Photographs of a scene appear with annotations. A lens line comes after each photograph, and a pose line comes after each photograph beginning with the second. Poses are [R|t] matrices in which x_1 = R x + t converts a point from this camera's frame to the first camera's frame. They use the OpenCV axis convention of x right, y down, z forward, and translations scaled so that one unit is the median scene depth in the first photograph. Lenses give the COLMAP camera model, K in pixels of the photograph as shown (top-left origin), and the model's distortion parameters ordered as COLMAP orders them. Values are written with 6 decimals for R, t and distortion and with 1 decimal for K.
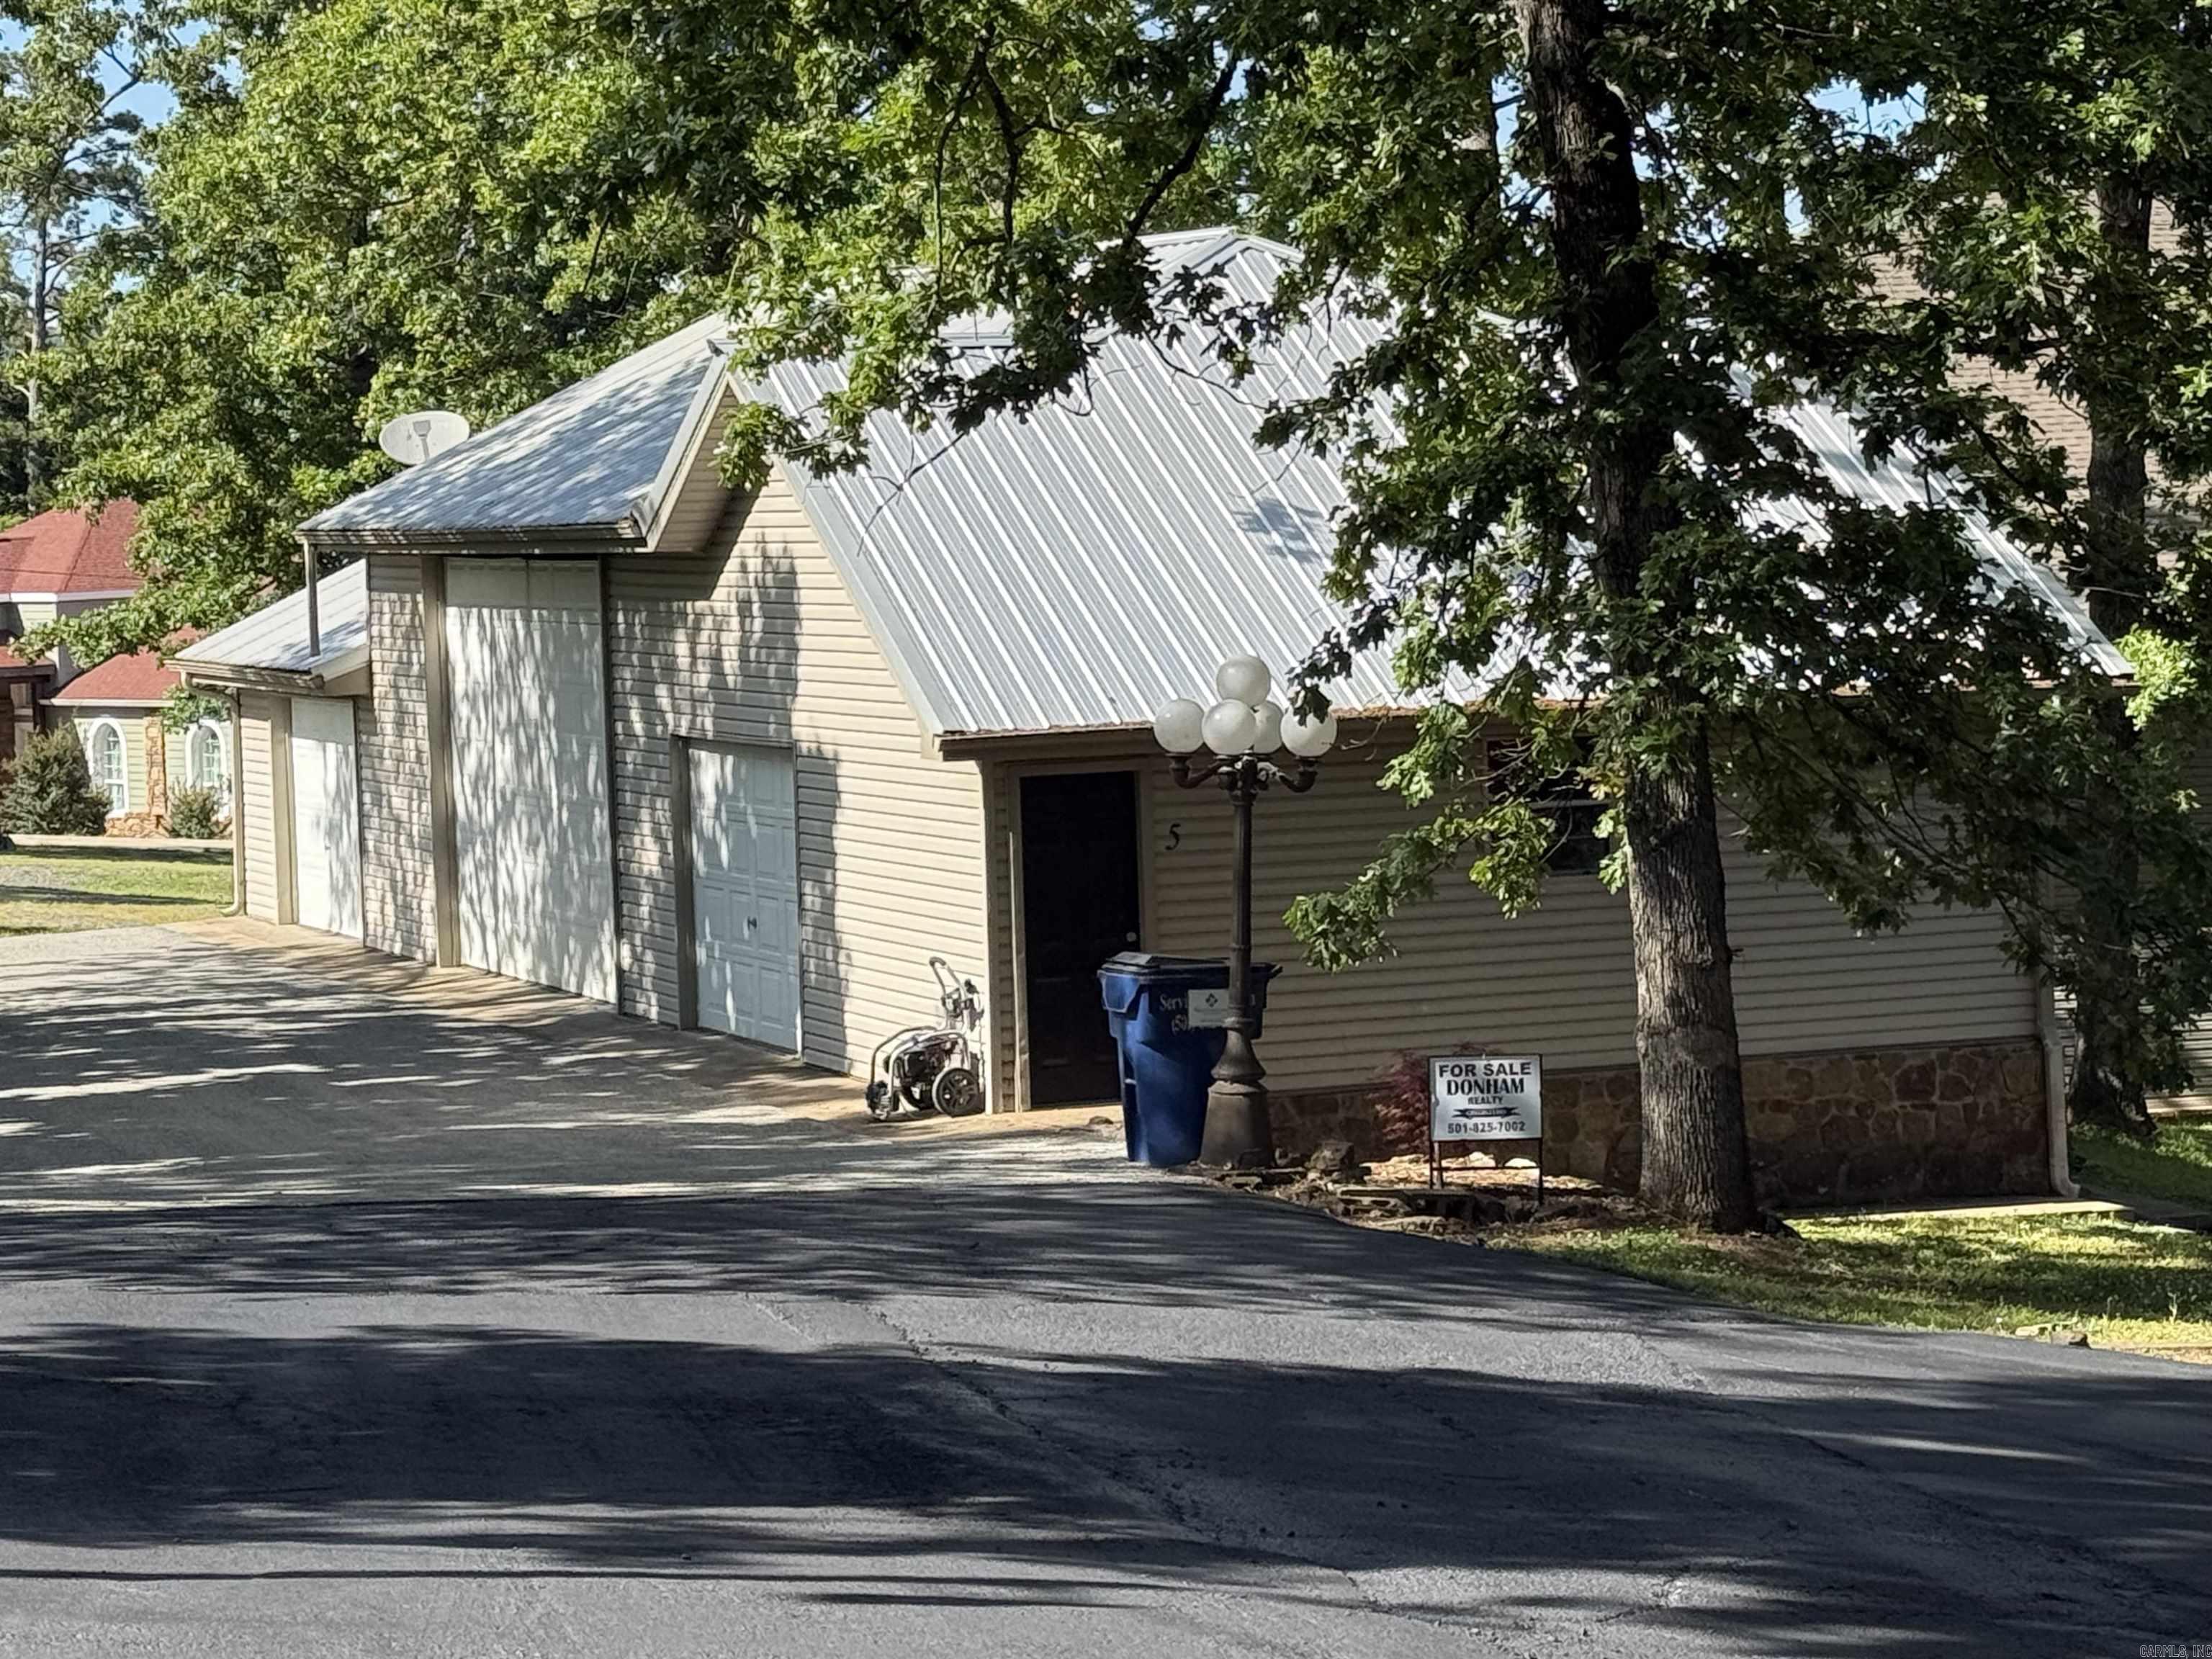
lens RADIAL K [[5642.0, 0, 1104.5], [0, 5642.0, 826.9], [0, 0, 1]] dist [-0.038438, 0.000000]
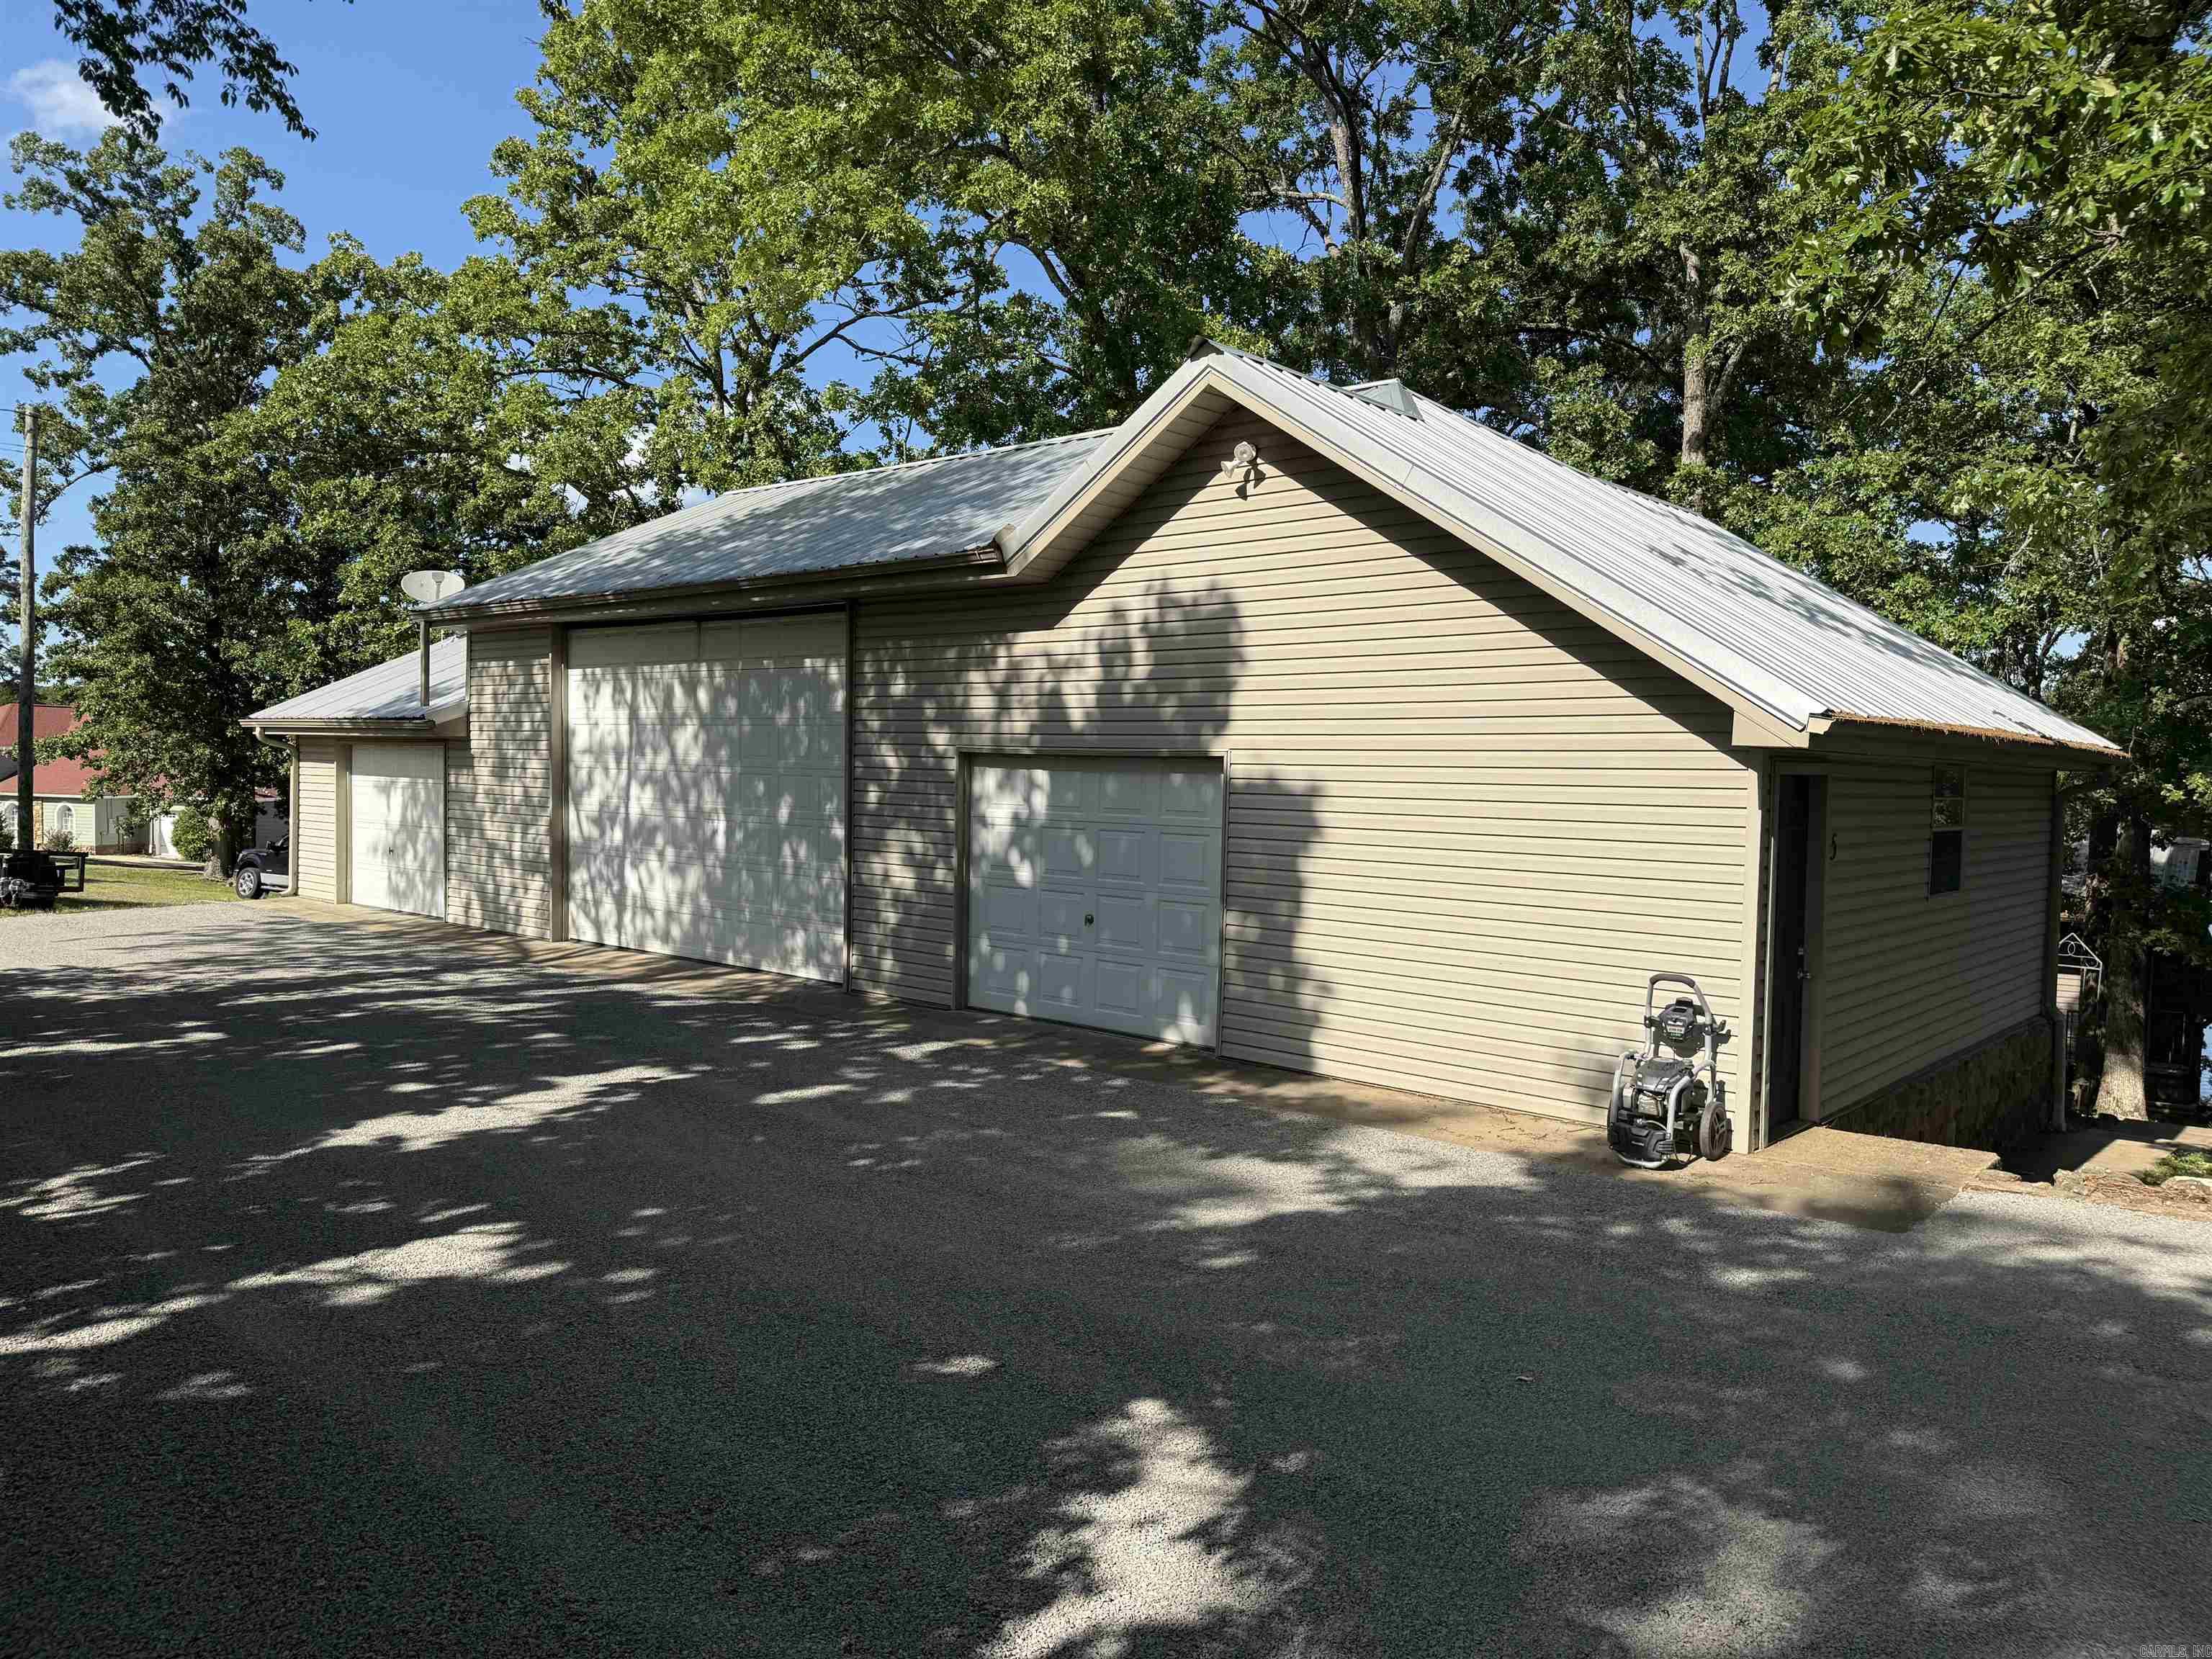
lens RADIAL K [[1550.6, 0, 1110.4], [0, 1550.6, 816.8], [0, 0, 1]] dist [0.003363, -0.019573]
pose [[0.886539, 0.044276, 0.460530, -0.186491], [-0.028120, 0.998727, -0.041887, 0.005293], [-0.461798, 0.024184, 0.886656, 0.703856]]
